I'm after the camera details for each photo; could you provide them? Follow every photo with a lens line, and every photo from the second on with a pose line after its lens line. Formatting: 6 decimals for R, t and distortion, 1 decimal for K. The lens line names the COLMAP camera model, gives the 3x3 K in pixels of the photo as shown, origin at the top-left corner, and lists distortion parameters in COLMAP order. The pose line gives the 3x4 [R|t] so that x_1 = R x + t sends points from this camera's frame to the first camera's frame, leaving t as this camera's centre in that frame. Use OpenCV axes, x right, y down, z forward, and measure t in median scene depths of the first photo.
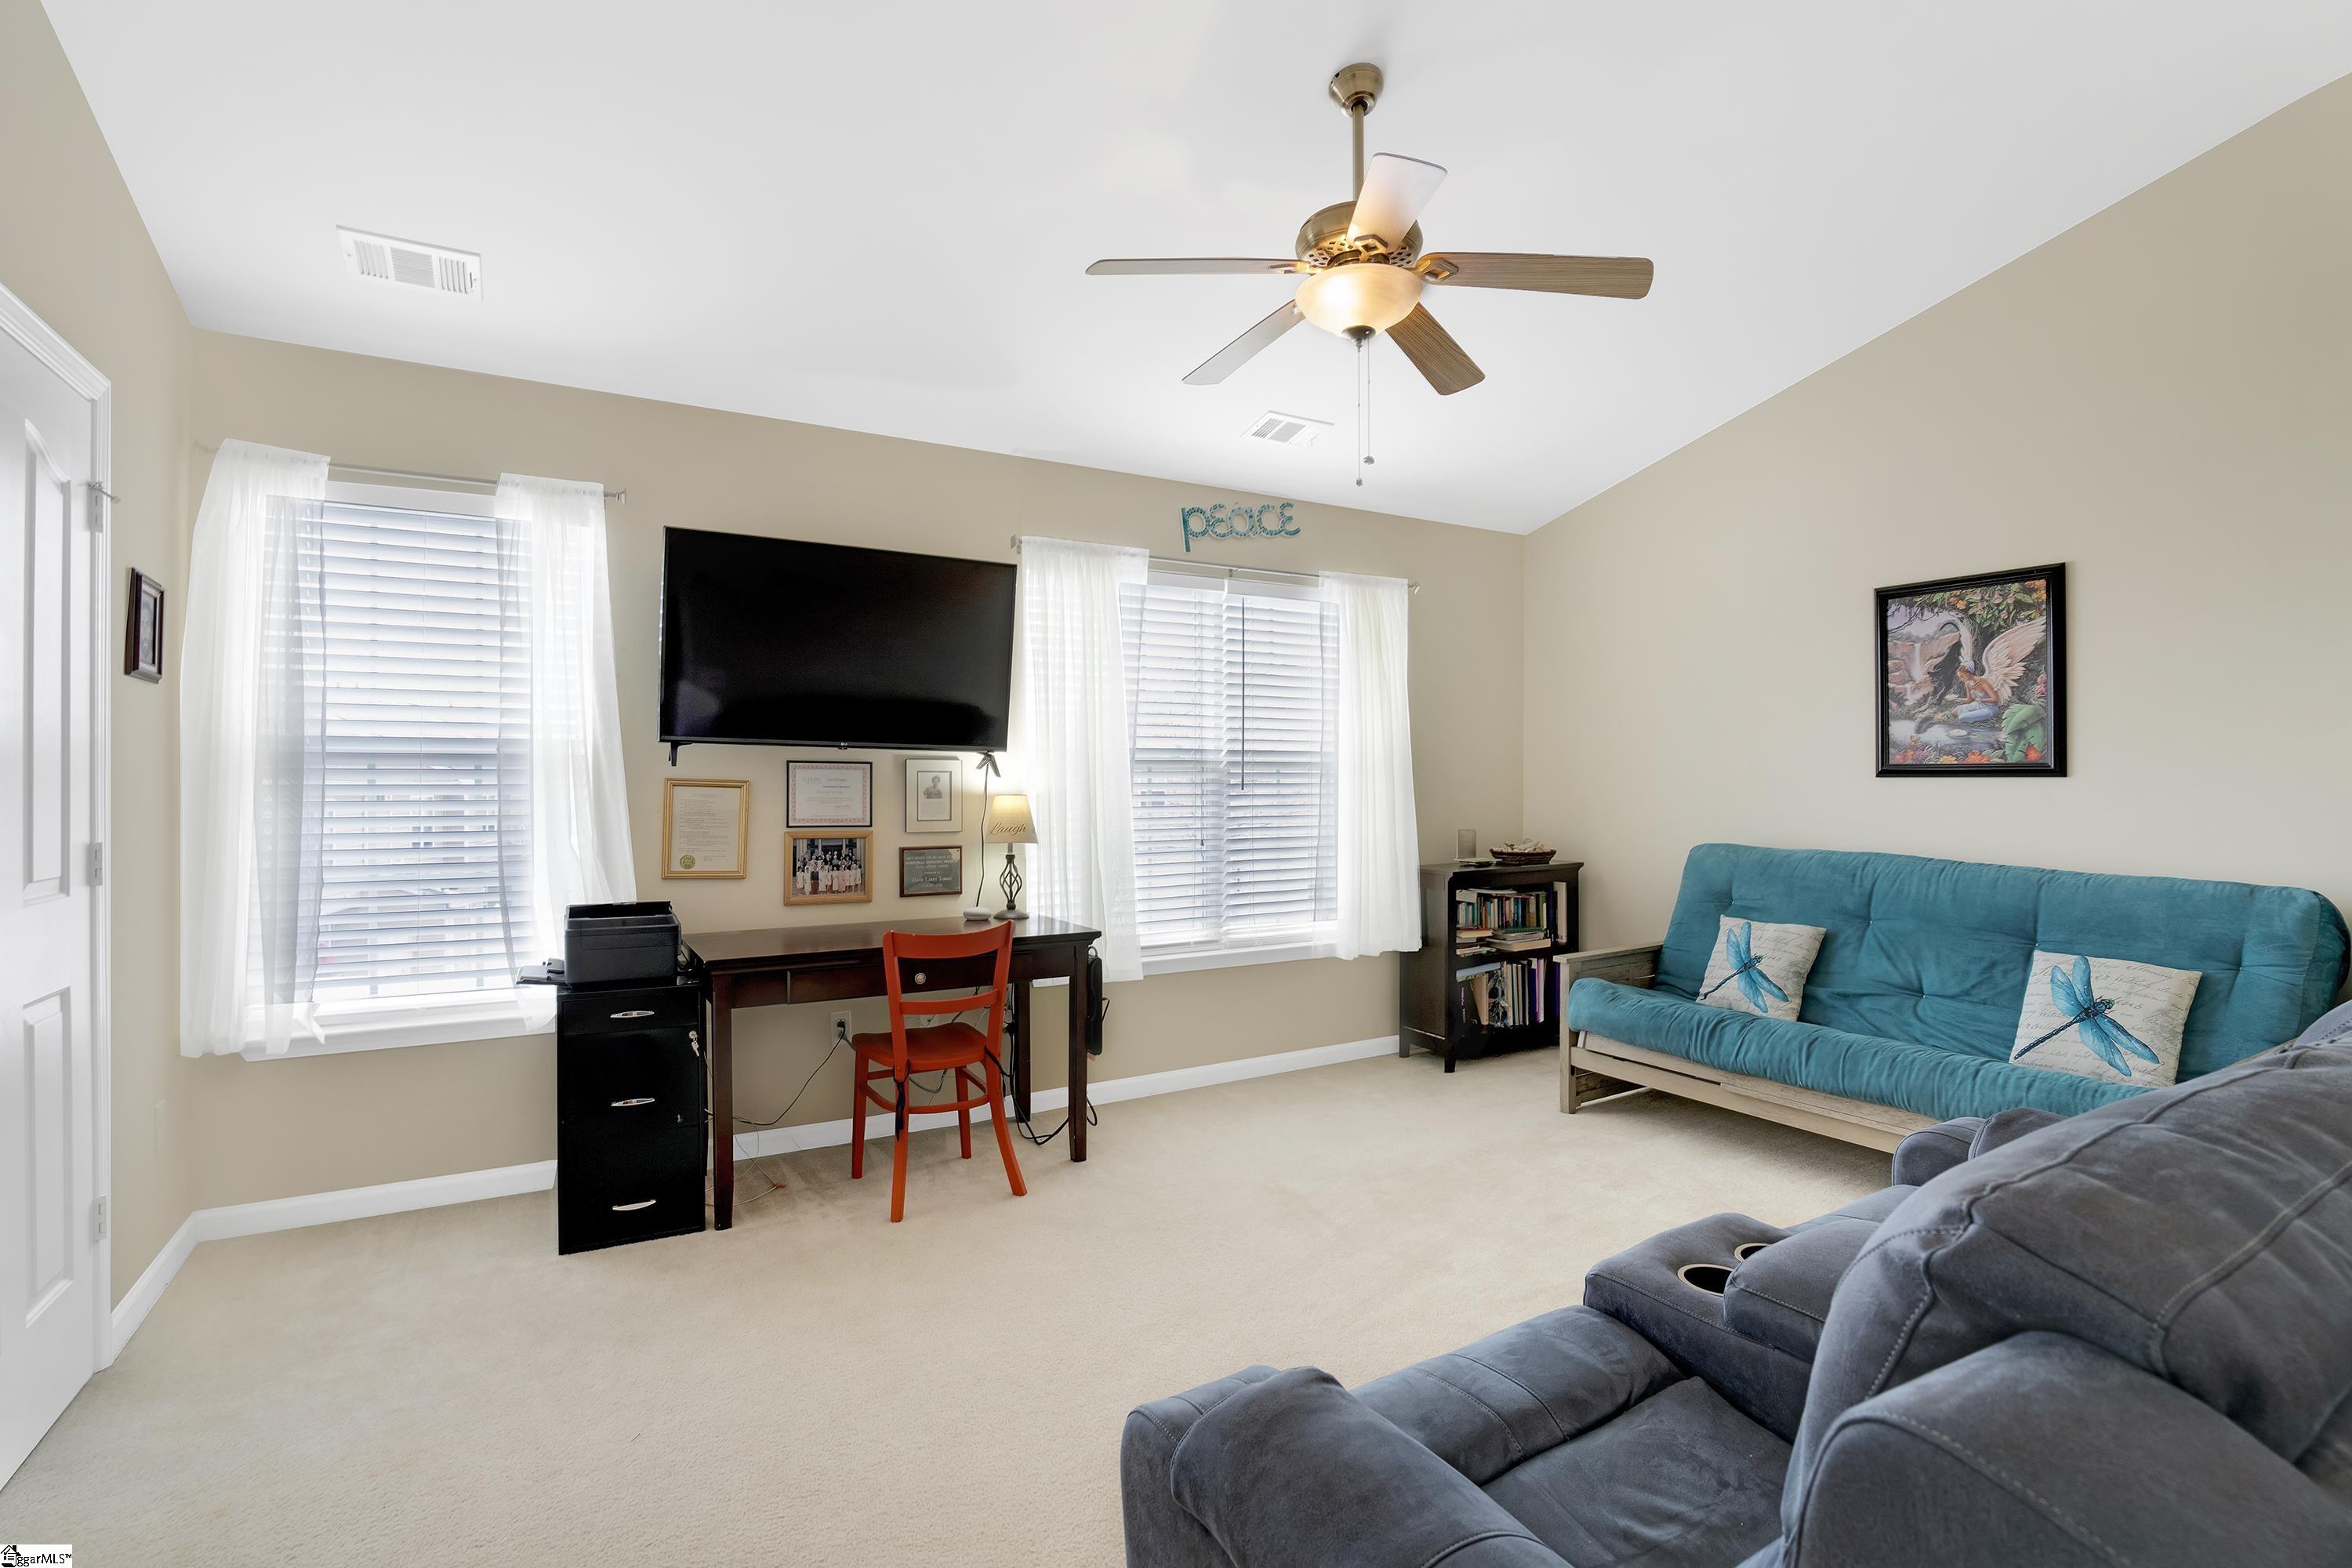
lens RADIAL K [[1108.0, 0, 1174.8], [0, 1108.0, 785.1], [0, 0, 1]] dist [-0.023950, 0.001576]
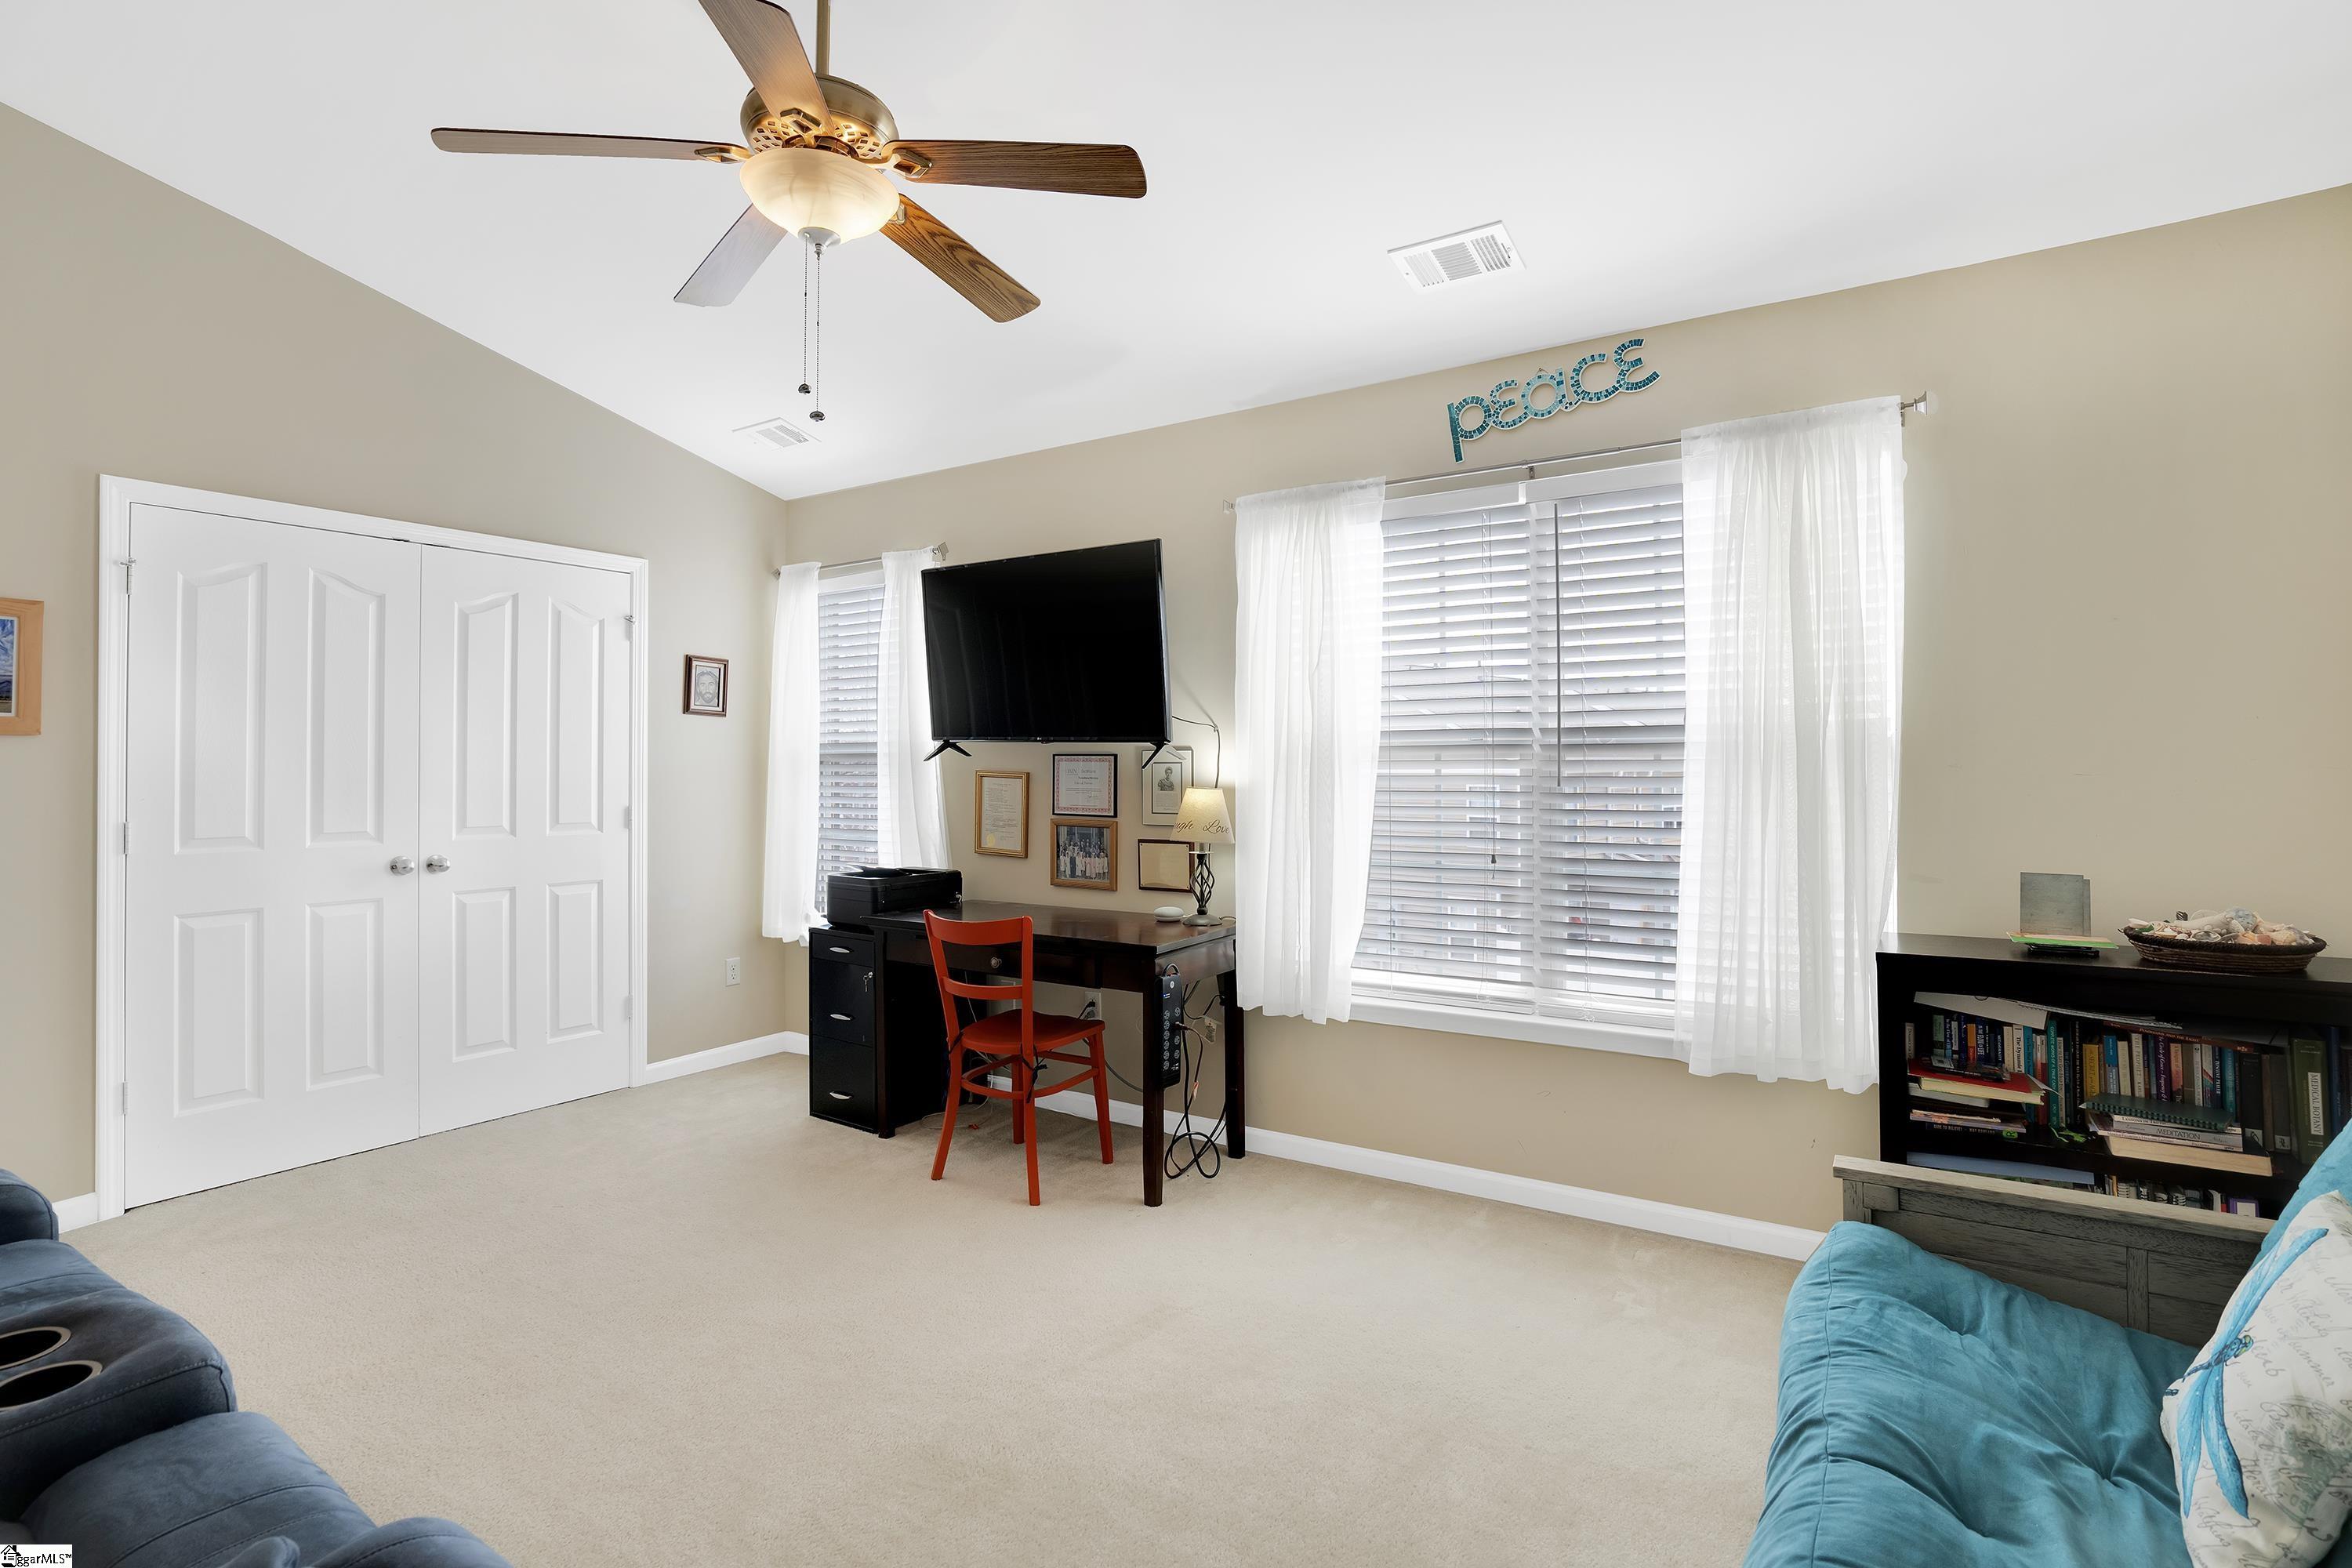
lens RADIAL K [[1108.0, 0, 1132.3], [0, 1108.0, 748.5], [0, 0, 1]] dist [-0.023950, 0.001576]
pose [[0.442088, -0.015689, -0.896835, 0.656668], [-0.000342, 0.999844, -0.017660, -0.008218], [0.896972, 0.008114, 0.442013, 0.557288]]
